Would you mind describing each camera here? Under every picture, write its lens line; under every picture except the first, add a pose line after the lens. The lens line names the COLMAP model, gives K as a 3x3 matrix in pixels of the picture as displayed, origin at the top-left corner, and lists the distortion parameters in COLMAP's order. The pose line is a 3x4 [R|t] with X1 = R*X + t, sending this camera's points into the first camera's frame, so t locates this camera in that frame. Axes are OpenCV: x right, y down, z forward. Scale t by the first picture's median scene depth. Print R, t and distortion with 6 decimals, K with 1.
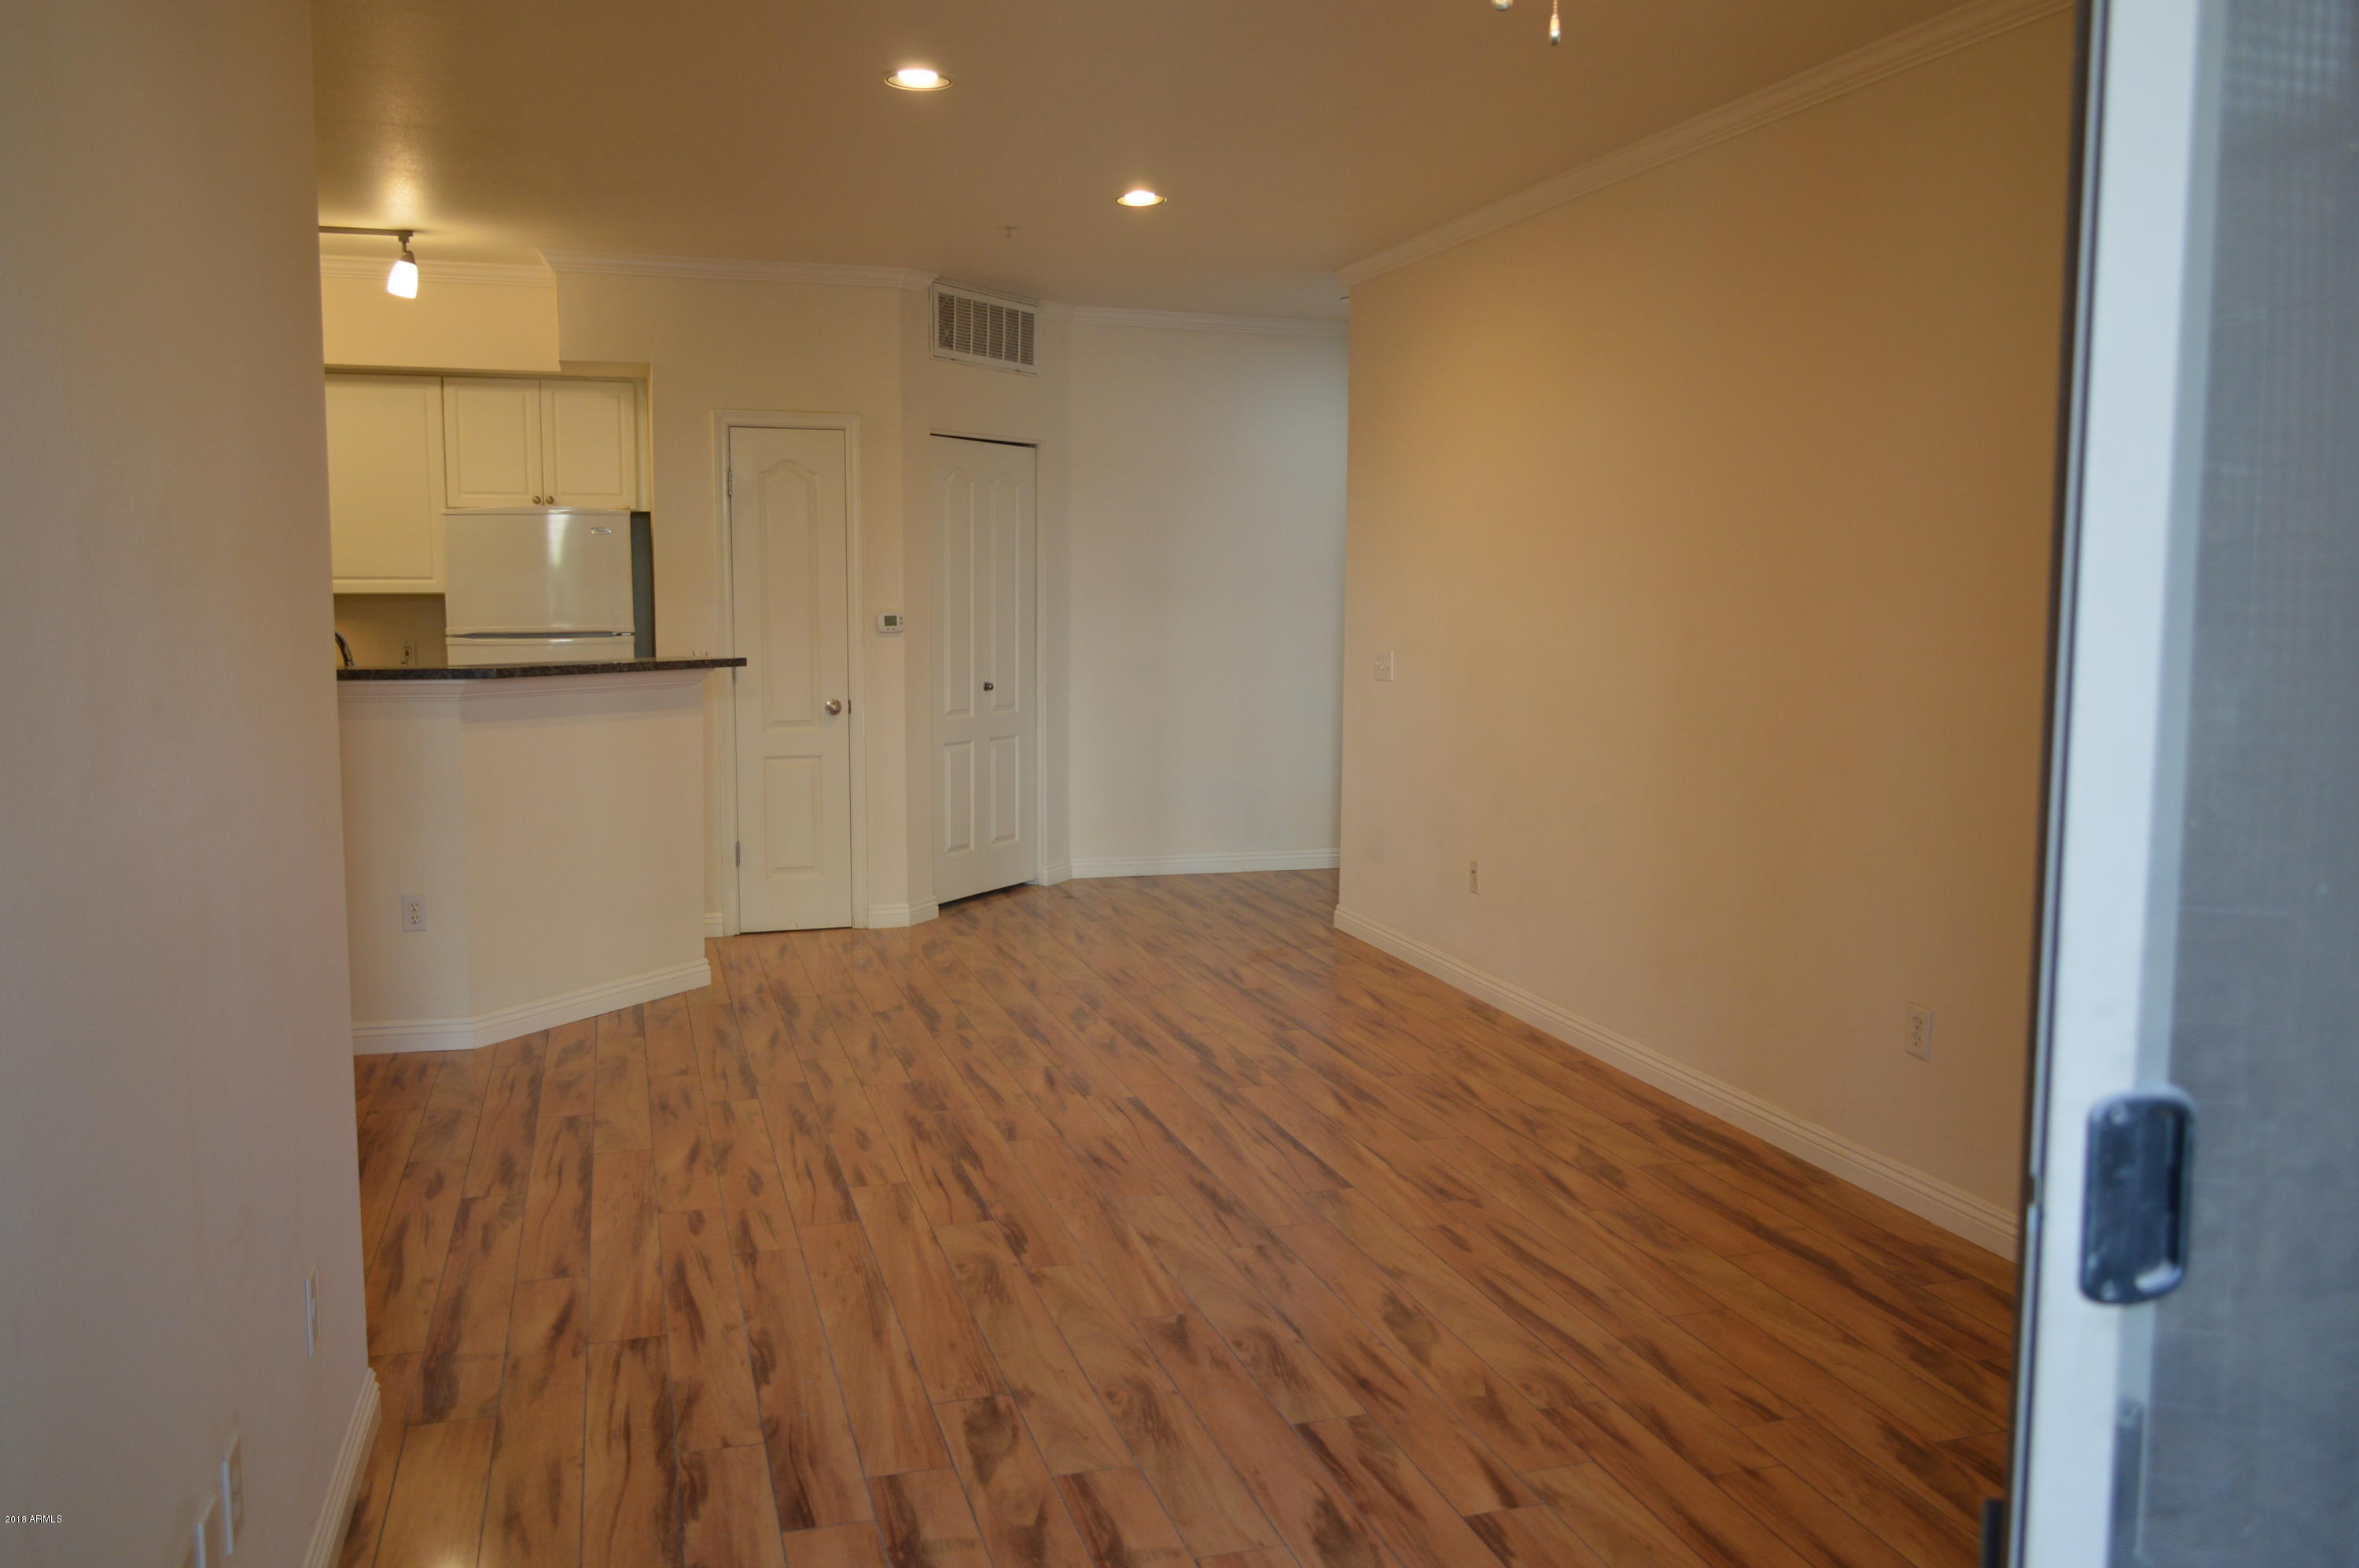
lens RADIAL K [[1862.9, 0, 1178.5], [0, 1862.9, 773.0], [0, 0, 1]] dist [-0.005704, -0.002006]
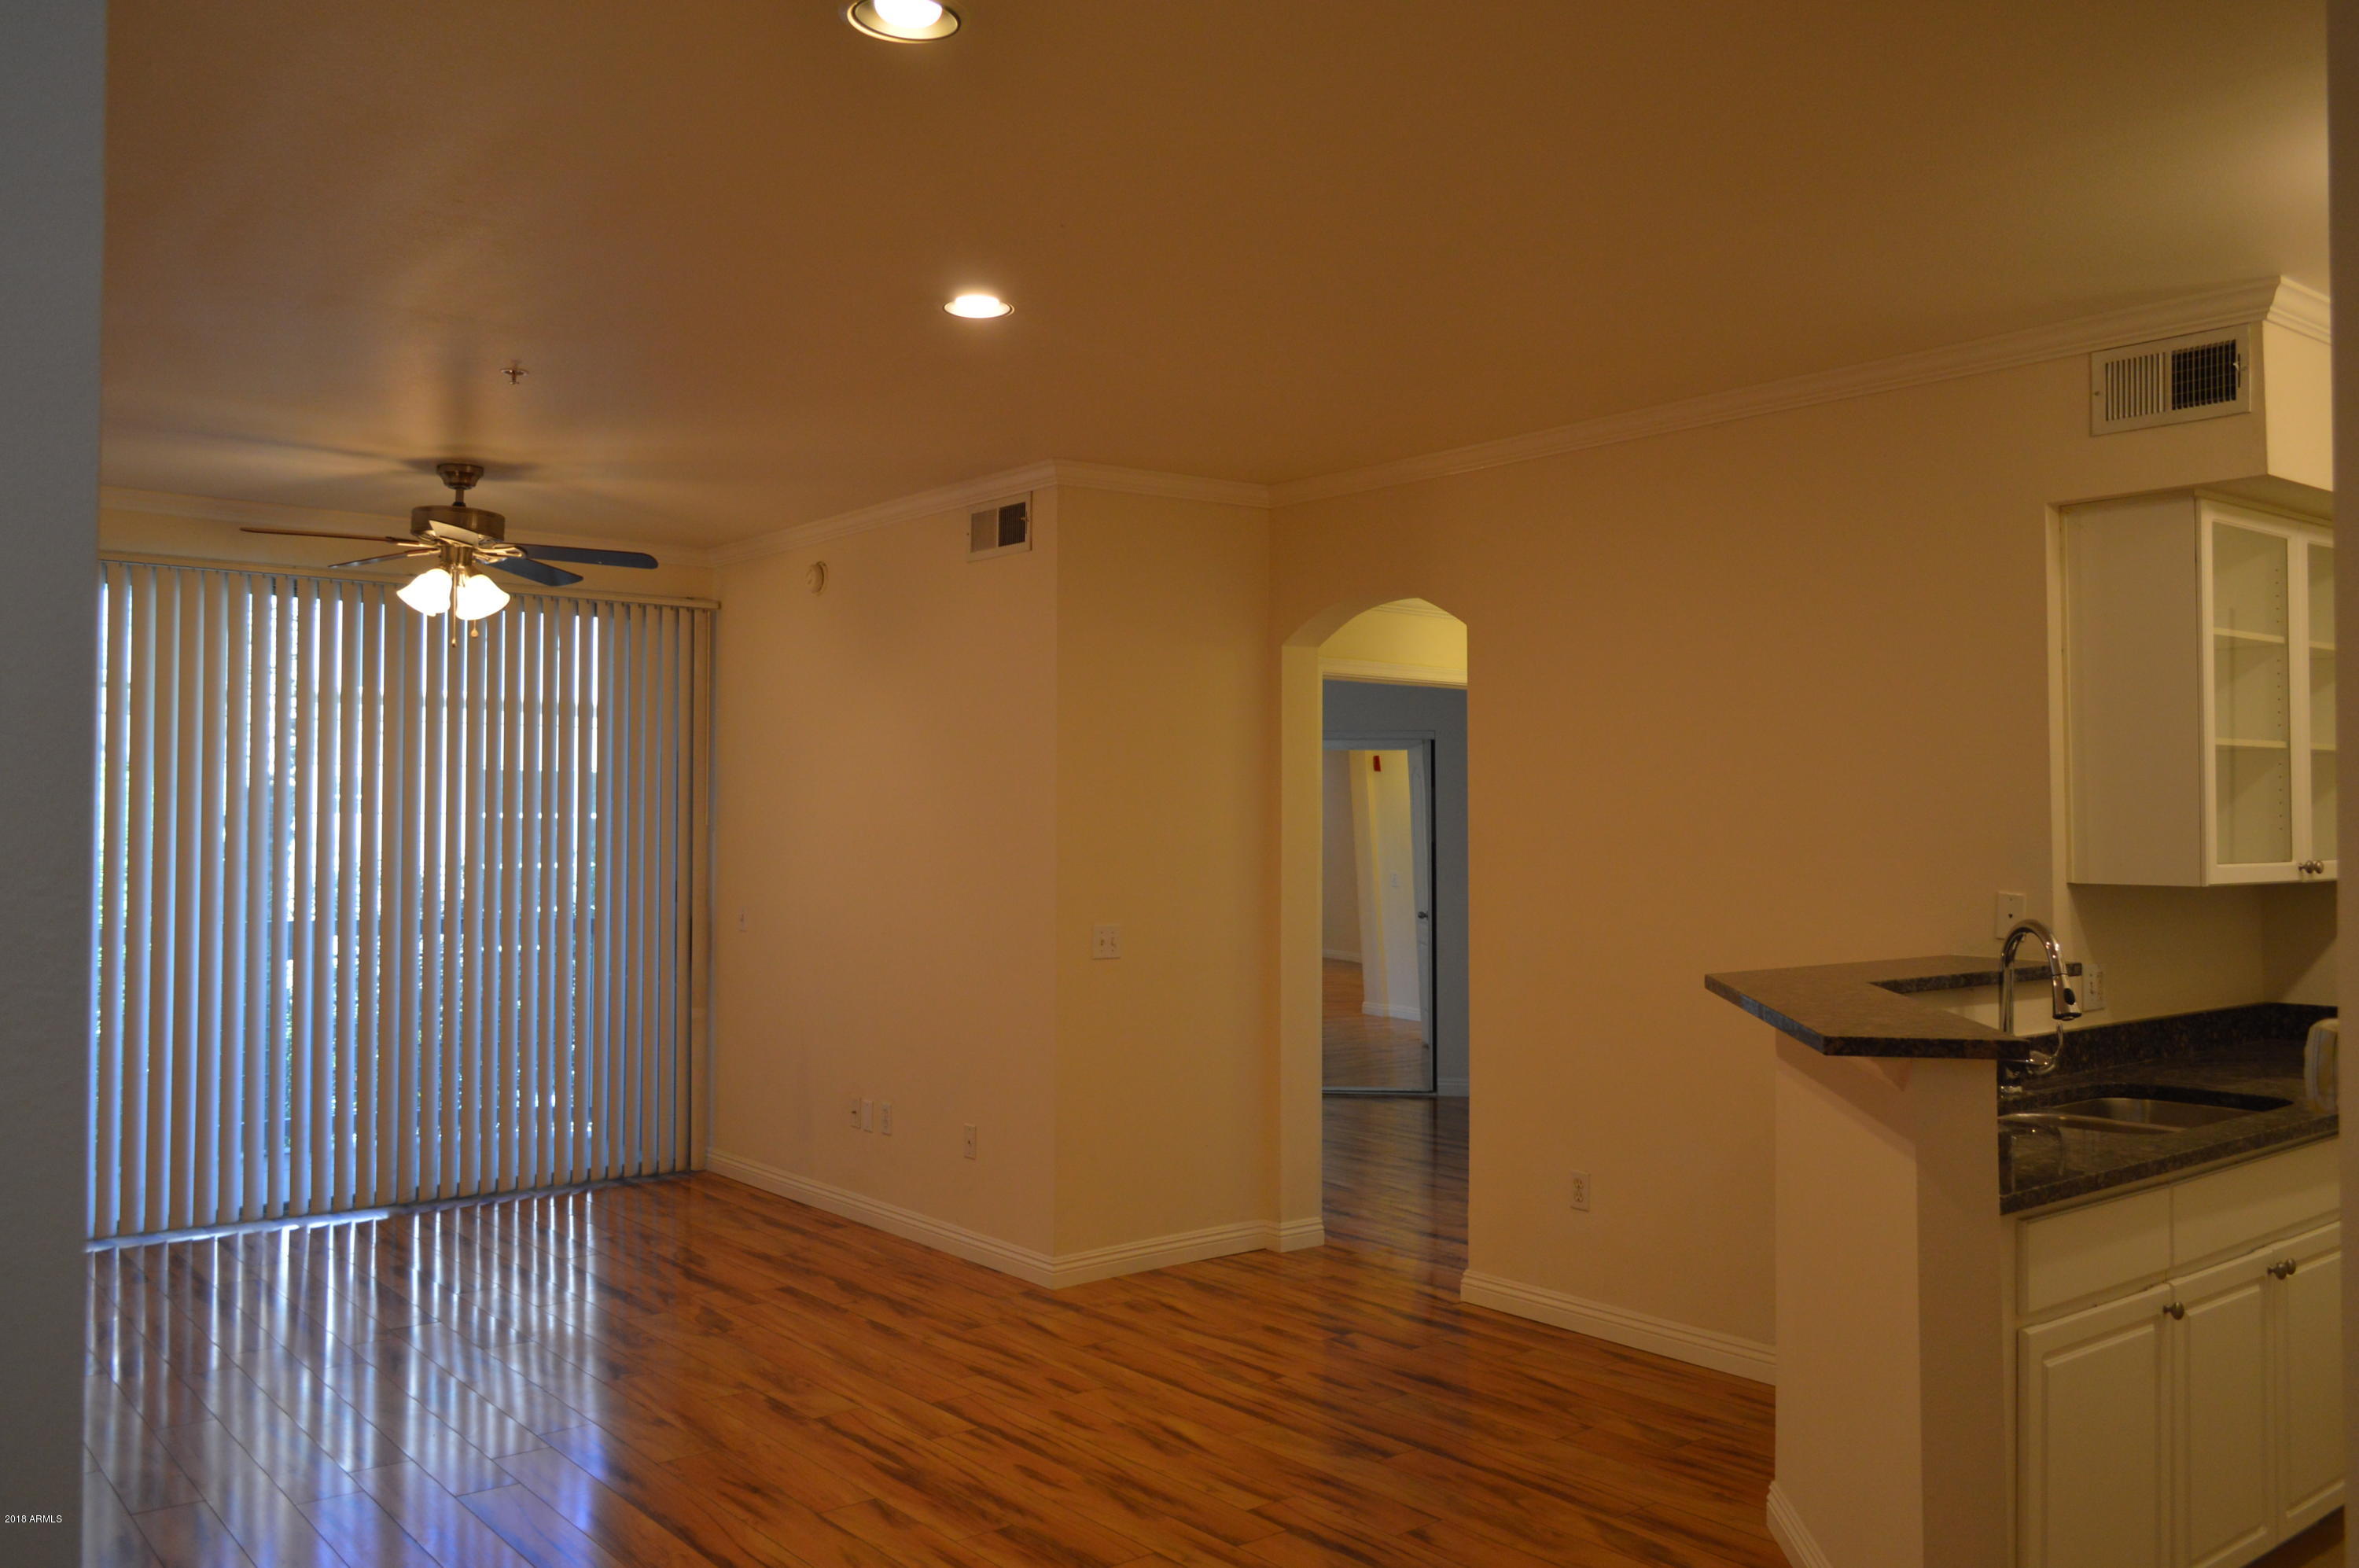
lens RADIAL K [[1862.9, 0, 1178.5], [0, 1862.9, 773.0], [0, 0, 1]] dist [-0.005704, -0.002006]
pose [[-0.927927, -0.017872, -0.372333, 0.095654], [-0.045872, 0.996733, 0.066479, -0.182969], [0.369929, 0.078767, -0.925715, 1.684683]]
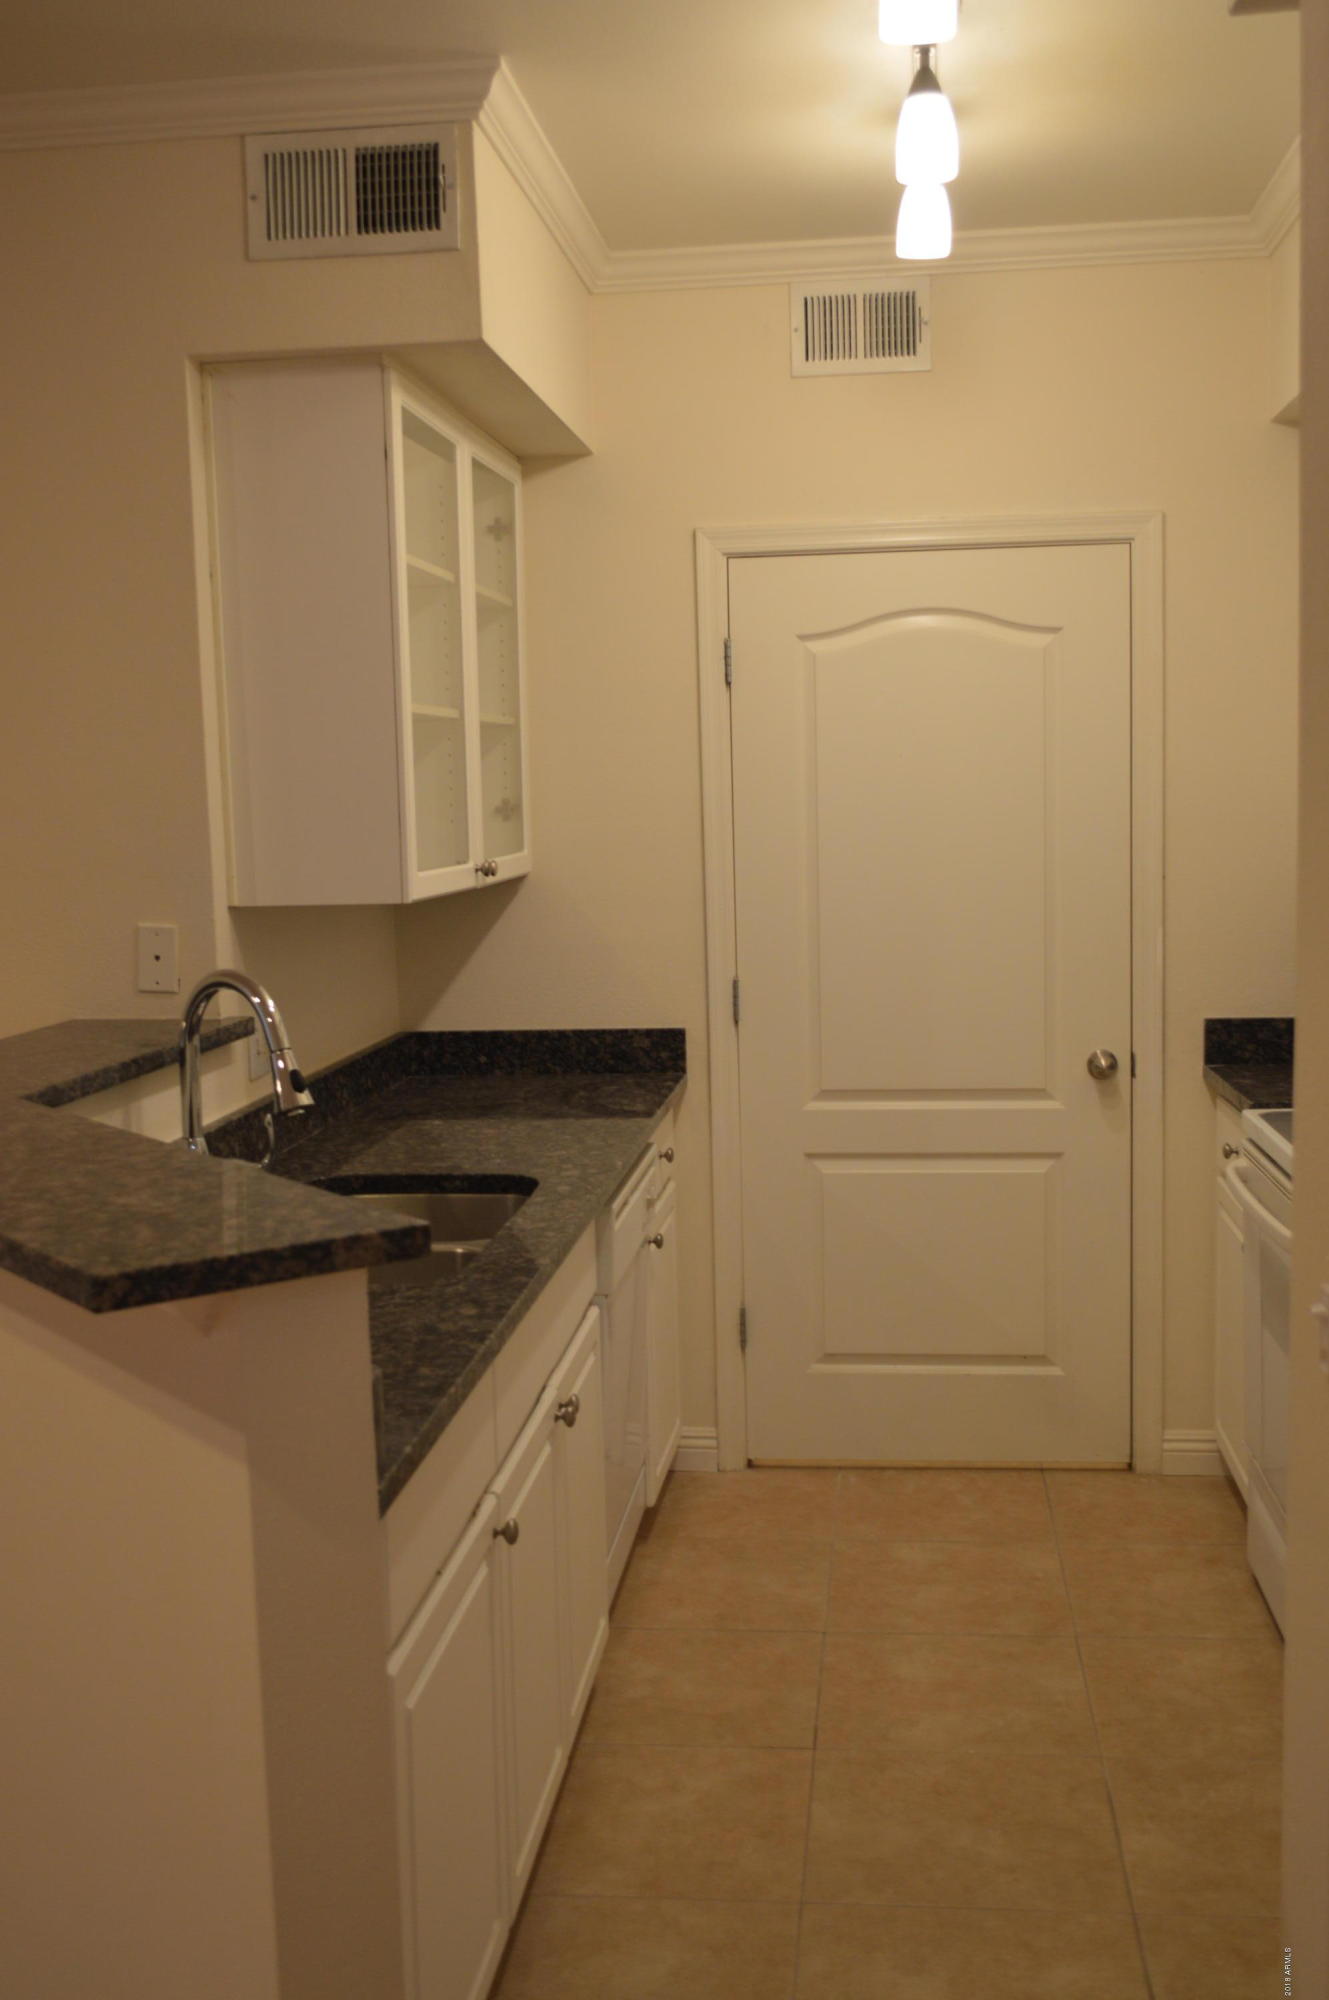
lens RADIAL K [[1999.0, 0, 653.5], [0, 1999.0, 1002.2], [0, 0, 1]] dist [-0.021229, 0.000883]
pose [[-0.401057, 0.097302, -0.910871, -0.058042], [-0.073327, 0.987742, 0.137800, -0.164050], [0.913114, 0.122057, -0.389006, 1.435099]]
